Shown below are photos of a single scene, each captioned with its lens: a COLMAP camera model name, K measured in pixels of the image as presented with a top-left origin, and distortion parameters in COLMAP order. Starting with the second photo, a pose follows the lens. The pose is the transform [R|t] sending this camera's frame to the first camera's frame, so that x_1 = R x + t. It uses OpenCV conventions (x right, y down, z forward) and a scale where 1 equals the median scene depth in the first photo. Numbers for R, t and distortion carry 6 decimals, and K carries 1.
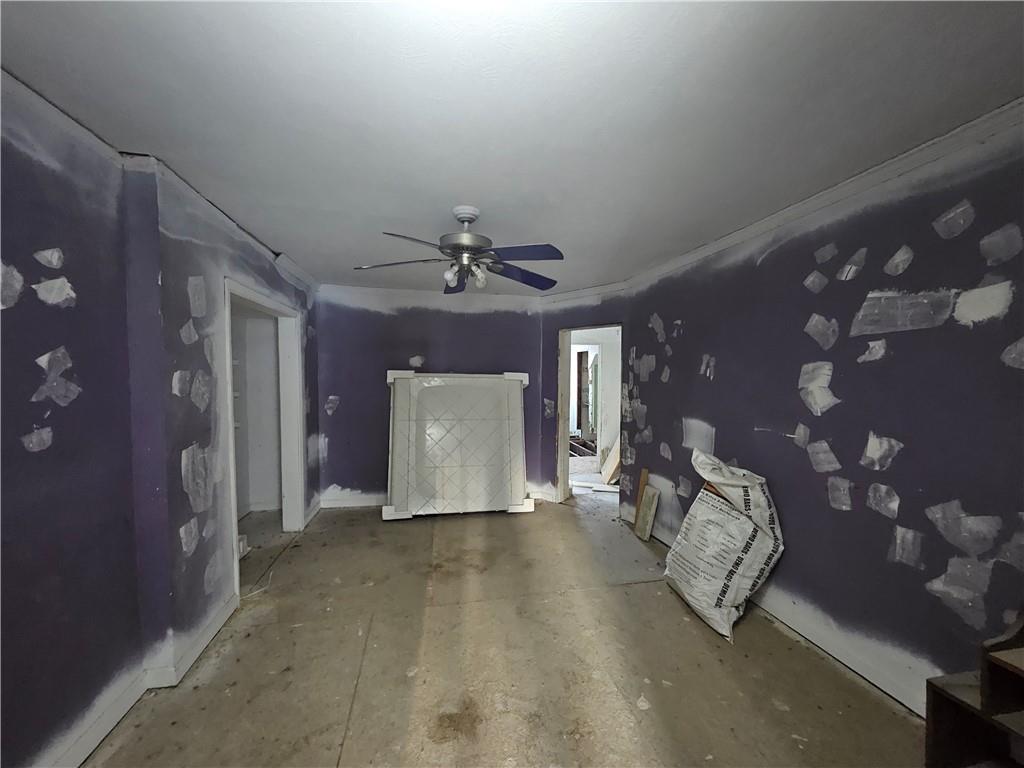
lens RADIAL K [[407.5, 0, 515.4], [0, 407.5, 387.2], [0, 0, 1]] dist [0.000511, 0.000183]
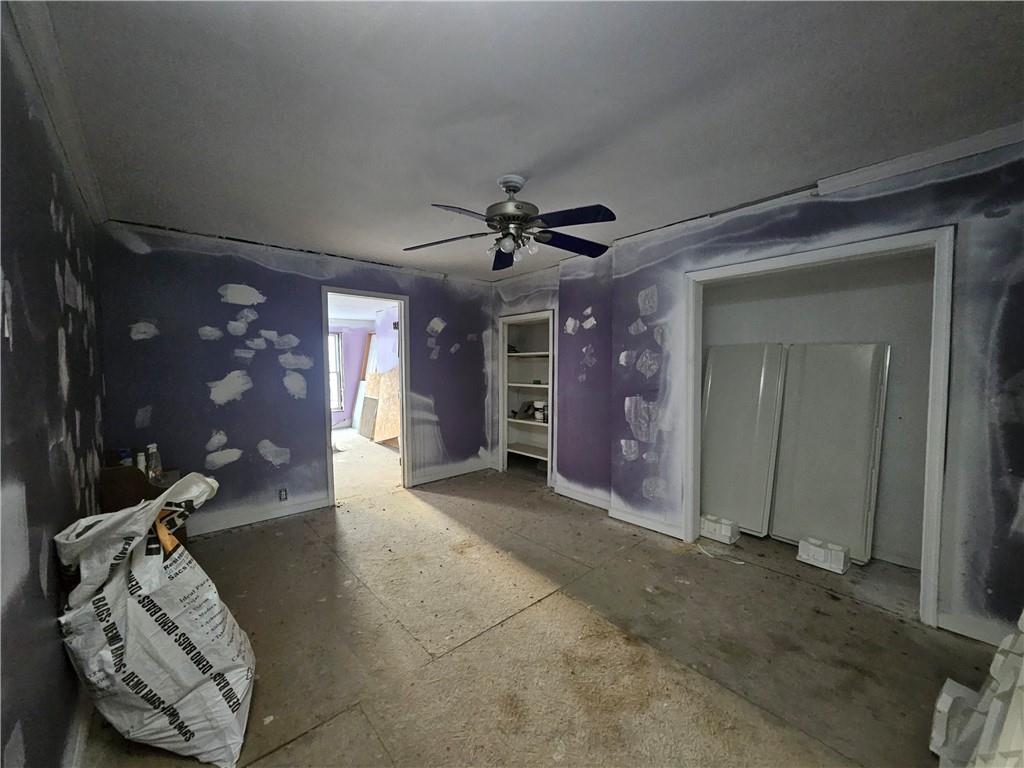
lens RADIAL K [[407.5, 0, 515.4], [0, 407.5, 387.2], [0, 0, 1]] dist [0.000511, 0.000183]
pose [[-0.872370, 0.033054, -0.487727, 0.405442], [-0.008843, 0.996481, 0.083350, -0.025056], [0.488766, 0.077025, -0.869008, 2.099086]]
